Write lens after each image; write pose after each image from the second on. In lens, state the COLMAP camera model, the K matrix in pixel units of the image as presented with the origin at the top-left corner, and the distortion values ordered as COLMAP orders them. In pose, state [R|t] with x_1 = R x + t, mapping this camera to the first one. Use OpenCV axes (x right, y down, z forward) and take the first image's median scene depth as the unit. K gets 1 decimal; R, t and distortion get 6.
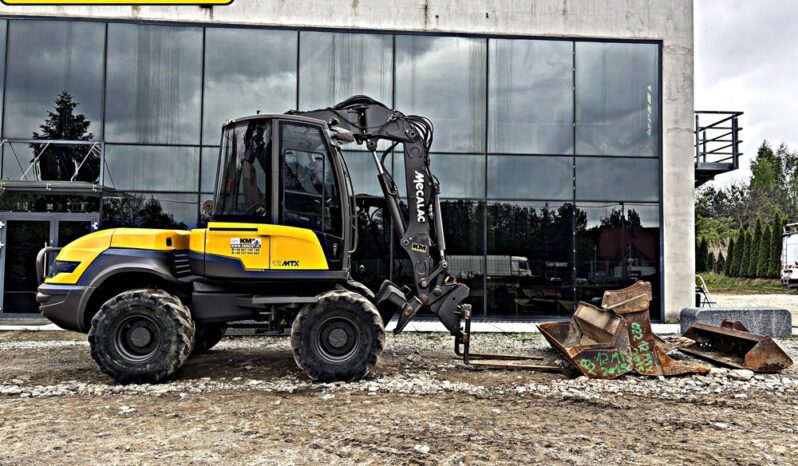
lens RADIAL K [[598.5, 0, 397.0], [0, 598.5, 235.7], [0, 0, 1]] dist [0.067475, -0.077689]
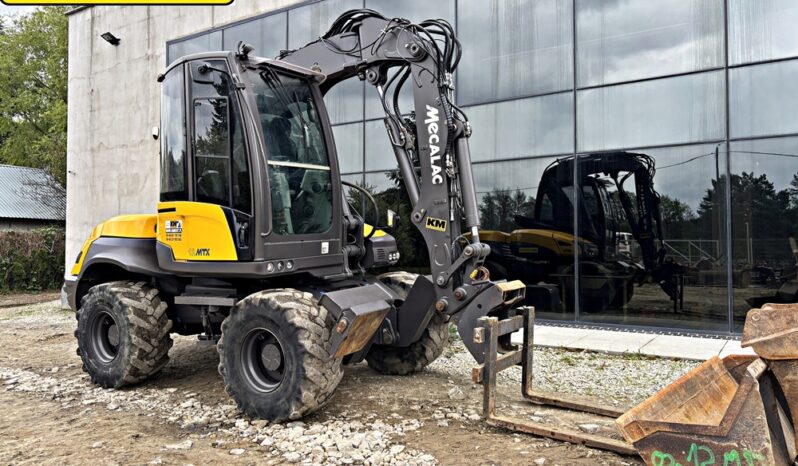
lens RADIAL K [[596.4, 0, 394.6], [0, 596.4, 229.5], [0, 0, 1]] dist [0.052735, -0.060310]
pose [[0.801809, -0.031117, -0.596770, 0.445388], [0.043566, 0.999030, 0.006442, 0.022959], [0.595990, -0.031164, 0.802387, 0.531557]]
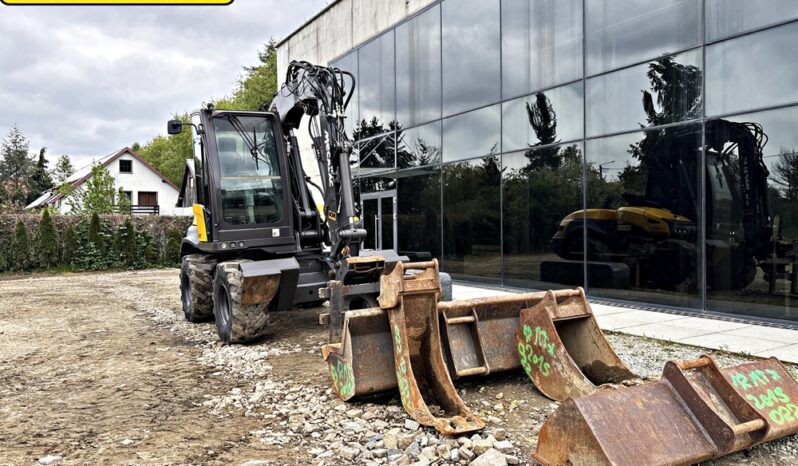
lens RADIAL K [[597.6, 0, 400.8], [0, 597.6, 233.7], [0, 0, 1]] dist [0.108446, -0.255409]
pose [[0.462521, -0.006350, -0.886586, 1.026566], [0.067200, 0.997349, 0.027914, 0.033947], [0.884058, -0.072489, 0.461722, 0.780670]]
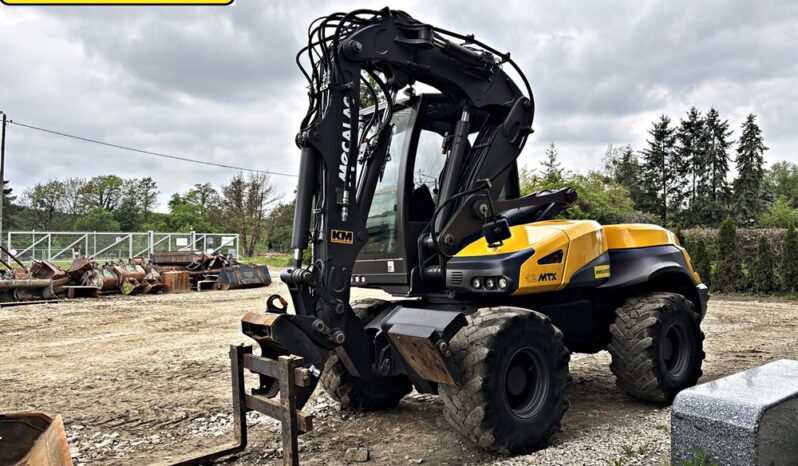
lens RADIAL K [[601.2, 0, 397.8], [0, 601.2, 241.1], [0, 0, 1]] dist [0.043937, -0.062314]
pose [[-0.813140, -0.013799, -0.581905, 0.376259], [0.021190, 0.998354, -0.053285, 0.056641], [0.581683, -0.055659, -0.811509, 1.759321]]
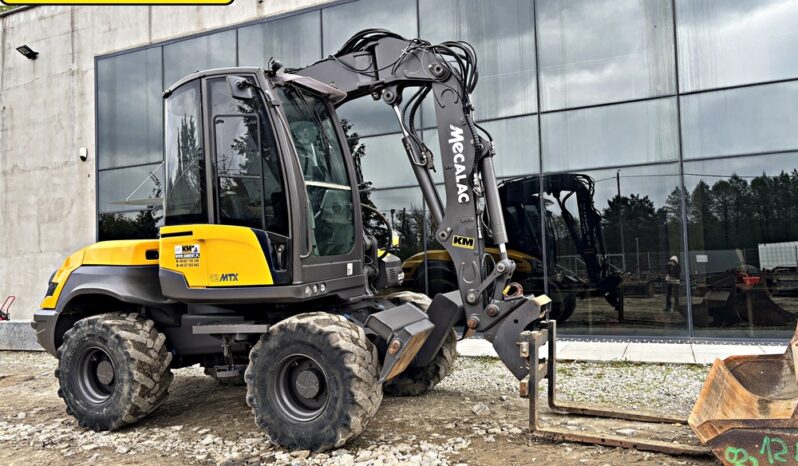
lens RADIAL K [[597.3, 0, 400.9], [0, 597.3, 237.2], [0, 0, 1]] dist [0.051965, -0.061984]
pose [[0.888069, -0.064370, -0.455181, 0.316548], [0.067644, 0.997668, -0.009111, 0.018624], [0.454706, -0.022699, 0.890352, 0.453184]]
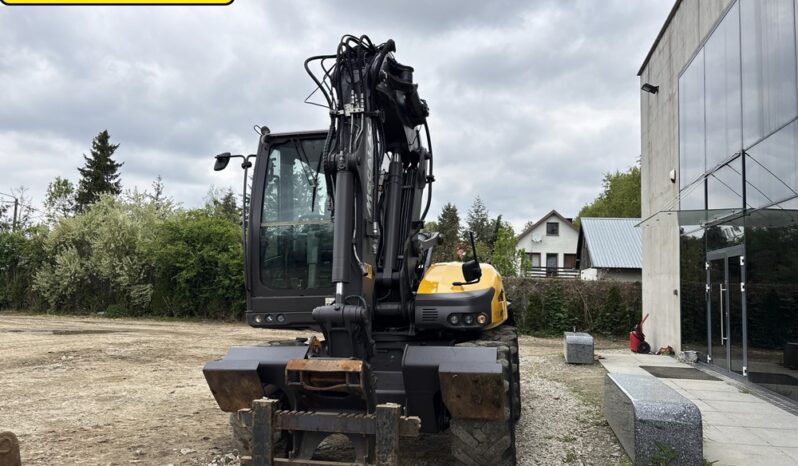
lens RADIAL K [[602.6, 0, 395.7], [0, 602.6, 230.1], [0, 0, 1]] dist [0.028203, -0.010897]
pose [[-0.273235, -0.107725, -0.955896, 0.626453], [0.022474, 0.992724, -0.118300, 0.047194], [0.961685, -0.053806, -0.268826, 1.382711]]
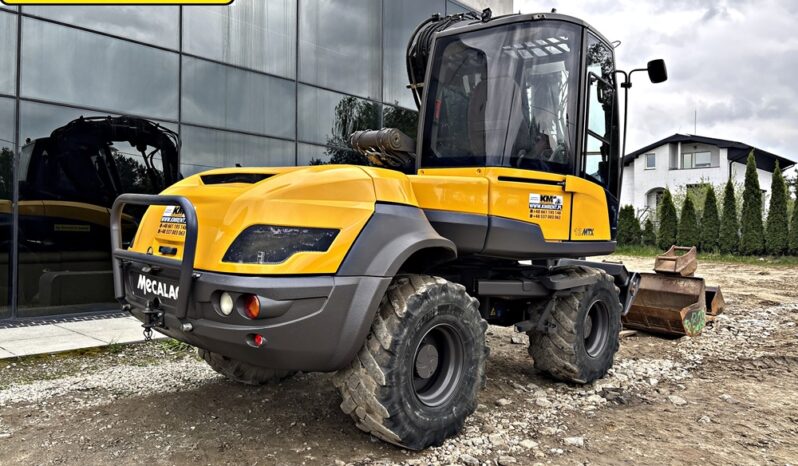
lens RADIAL K [[605.6, 0, 401.0], [0, 605.6, 220.0], [0, 0, 1]] dist [0.094753, -0.063015]
pose [[0.715560, 0.010094, 0.698478, -0.837060], [-0.042779, 0.998652, 0.029394, 0.018935], [-0.697240, -0.050913, 0.715027, 0.609898]]
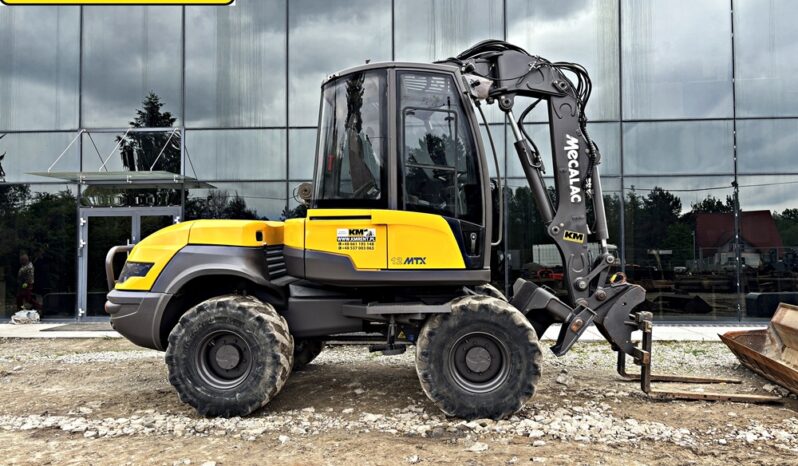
lens RADIAL K [[598.5, 0, 393.7], [0, 598.5, 239.1], [0, 0, 1]] dist [0.074052, -0.105809]
pose [[0.991046, -0.020962, -0.131866, -0.101905], [0.023722, 0.999530, 0.019395, 0.003752], [0.131397, -0.022350, 0.991078, 0.250561]]
